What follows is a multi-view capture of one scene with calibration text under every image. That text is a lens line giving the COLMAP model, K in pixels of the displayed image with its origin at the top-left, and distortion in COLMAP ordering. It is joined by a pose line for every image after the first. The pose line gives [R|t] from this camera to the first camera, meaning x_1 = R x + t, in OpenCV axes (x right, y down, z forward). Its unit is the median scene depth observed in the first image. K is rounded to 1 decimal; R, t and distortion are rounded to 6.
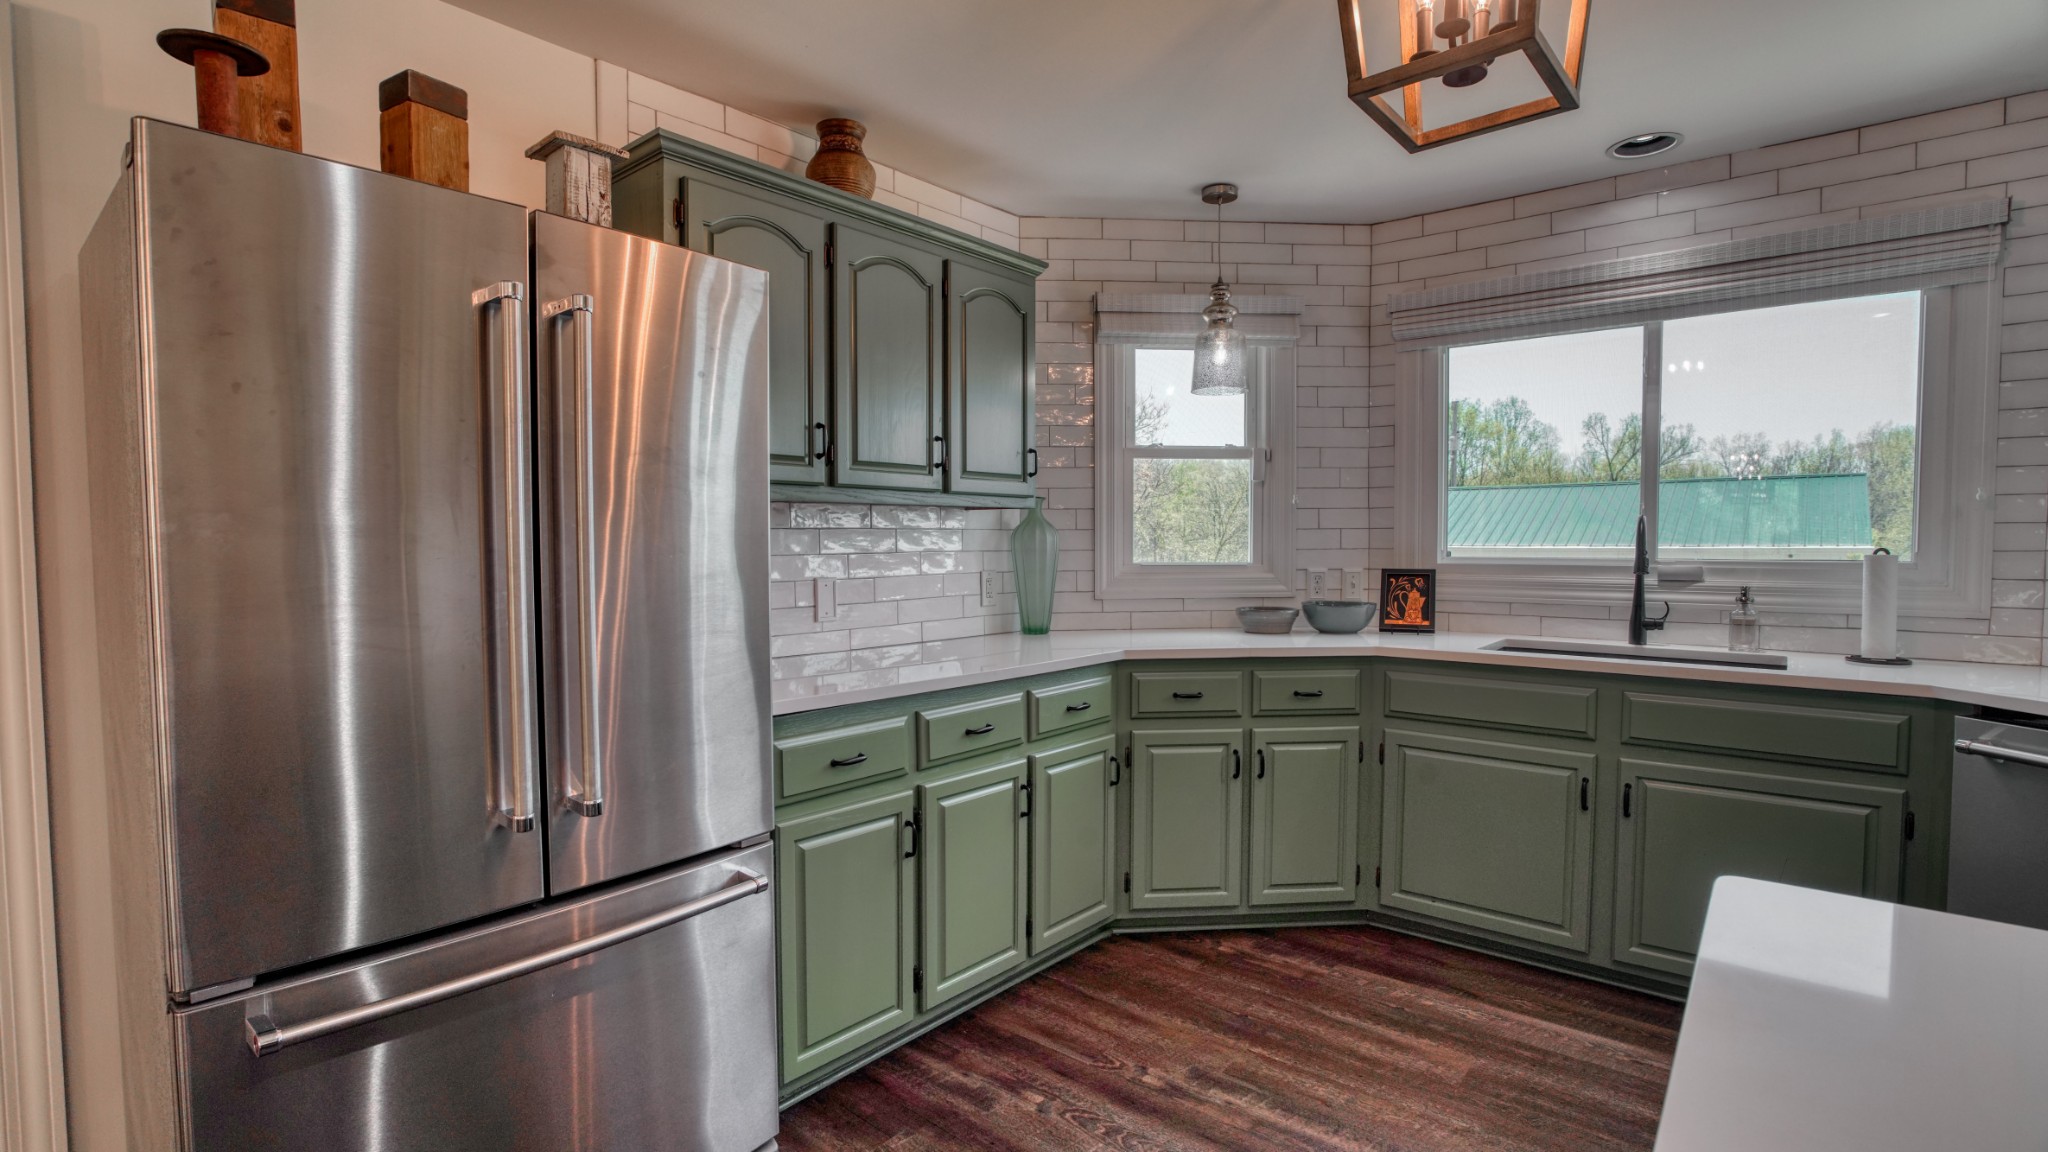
lens RADIAL K [[943.9, 0, 1021.3], [0, 943.9, 582.9], [0, 0, 1]] dist [-0.055168, 0.019271]
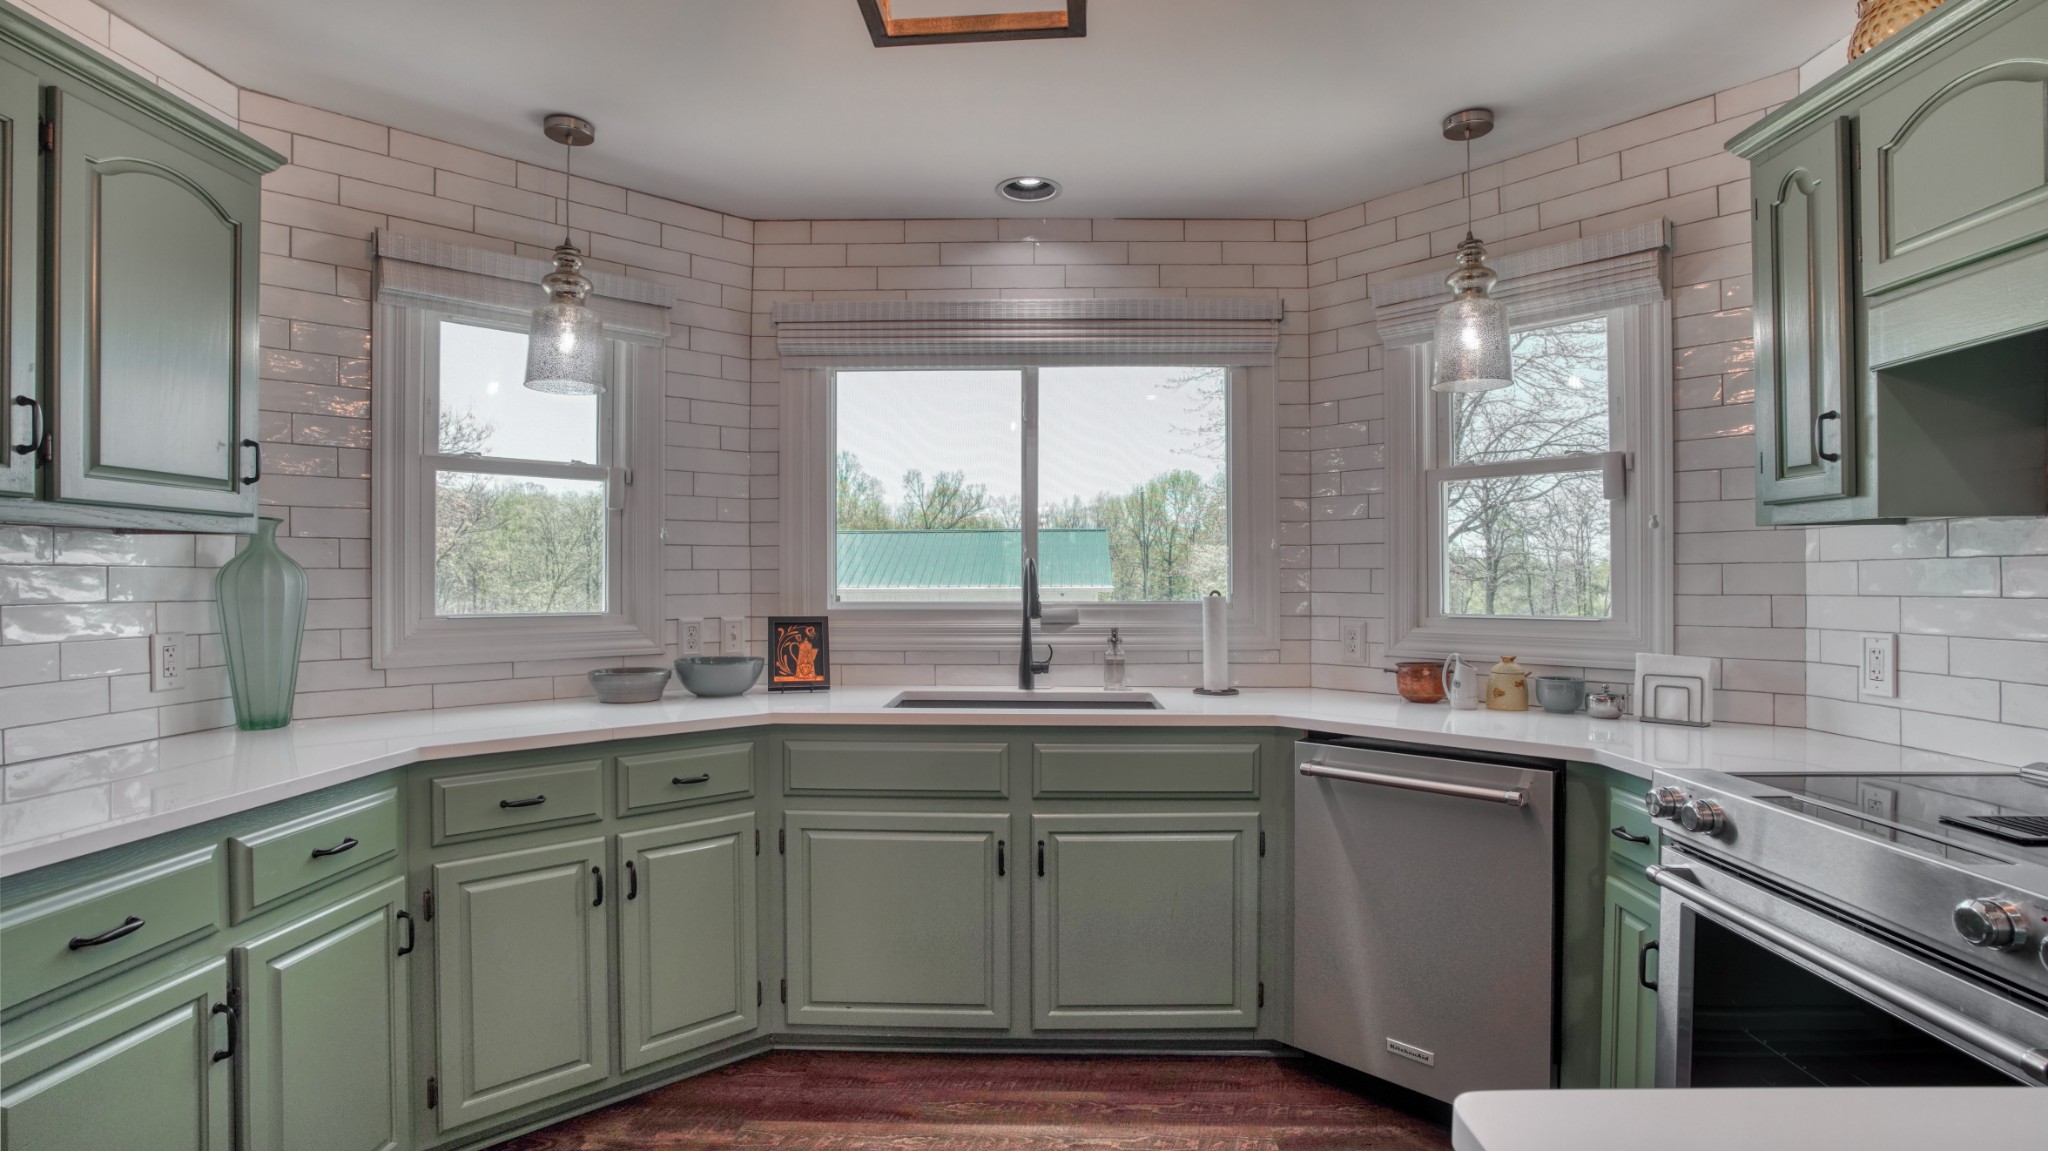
lens RADIAL K [[943.9, 0, 1021.3], [0, 943.9, 582.4], [0, 0, 1]] dist [-0.055168, 0.019271]
pose [[0.782059, 0.000860, 0.623204, 0.032953], [0.026947, 0.999017, -0.035194, -0.011206], [-0.622622, 0.044317, 0.781267, 0.203163]]
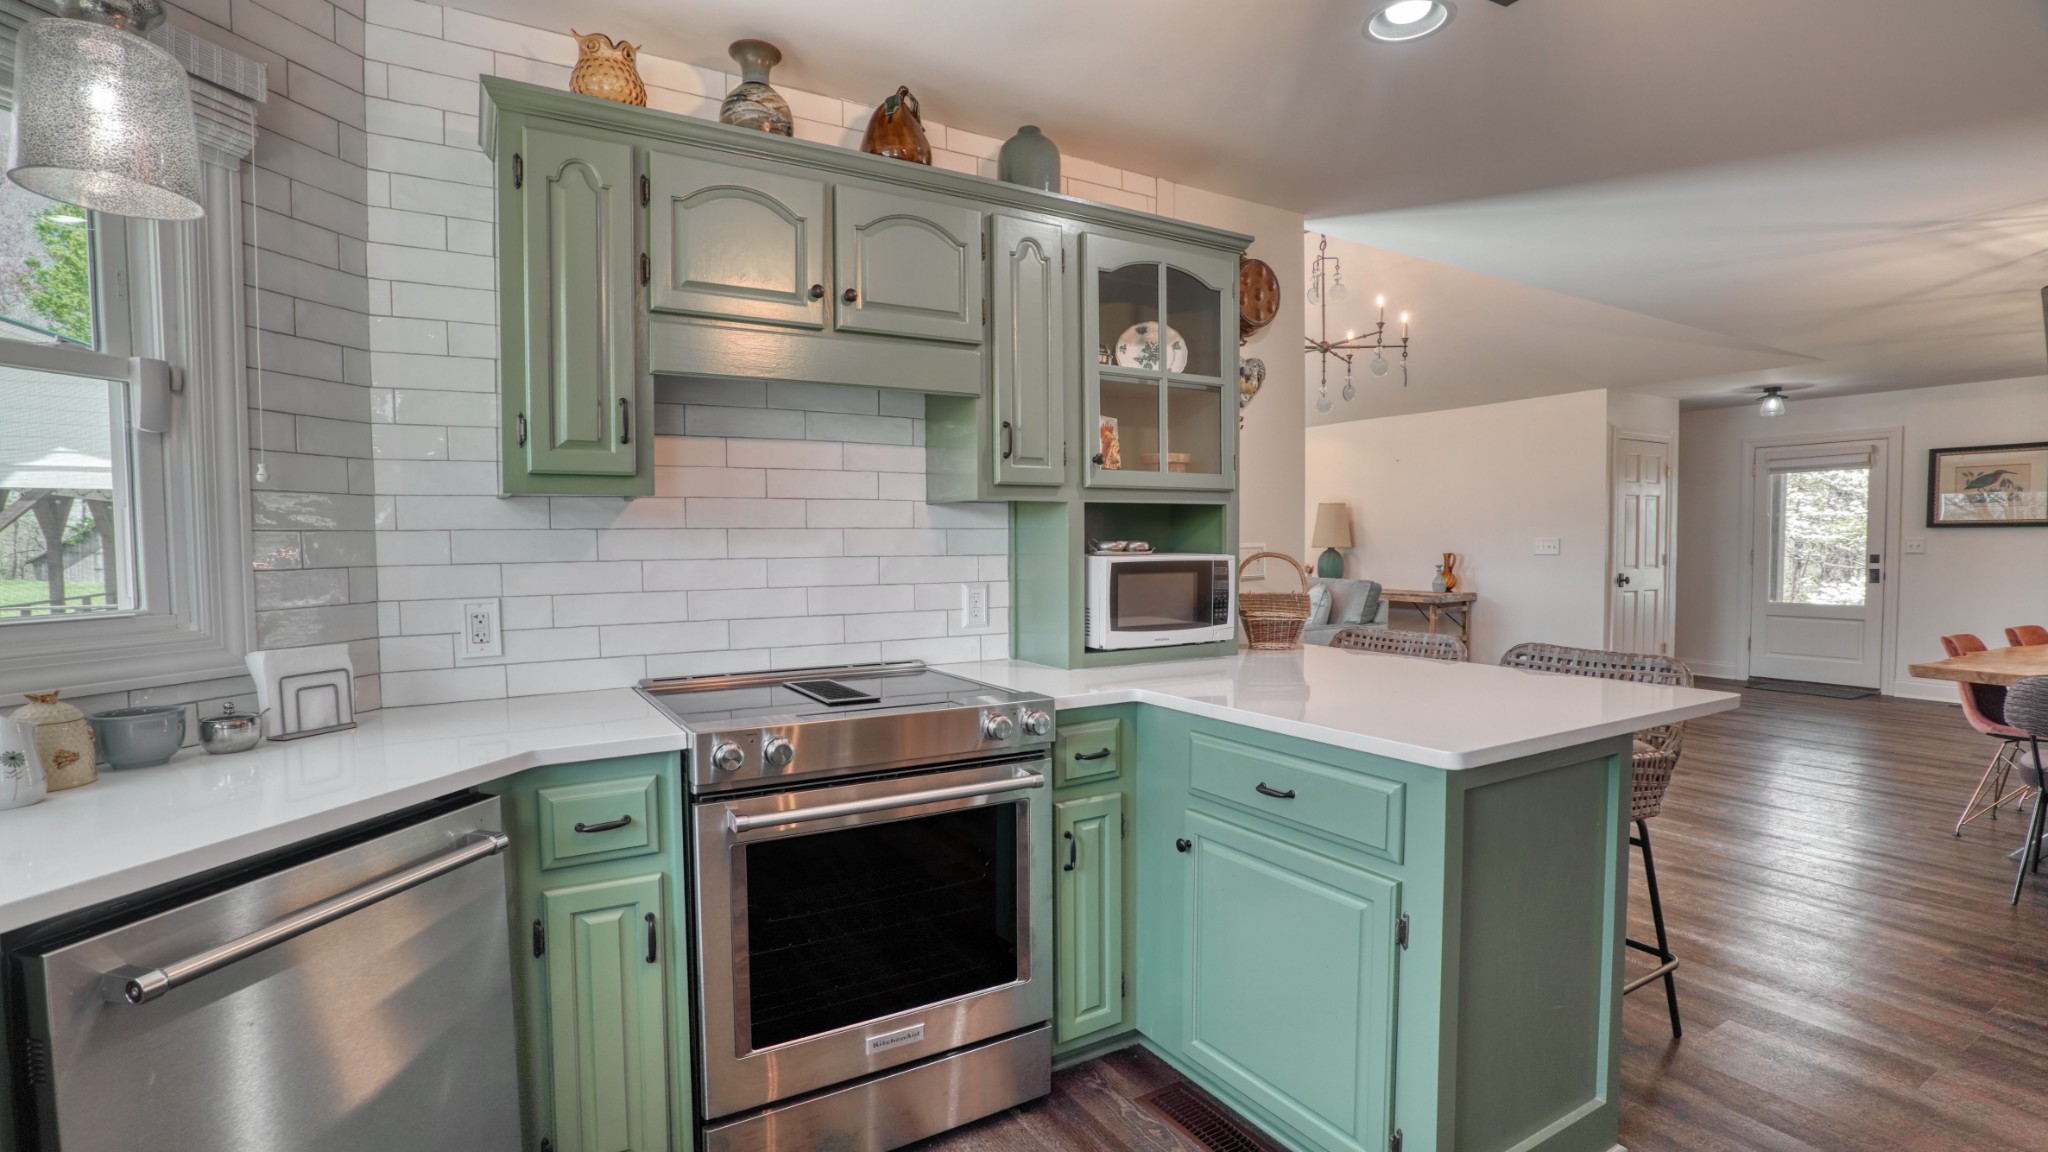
lens RADIAL K [[943.9, 0, 1021.3], [0, 943.9, 582.9], [0, 0, 1]] dist [-0.055168, 0.019271]
pose [[-0.942718, -0.002773, 0.333579, 0.282313], [0.027380, 0.995948, 0.085657, -0.041715], [-0.332465, 0.089884, -0.938823, 0.835312]]
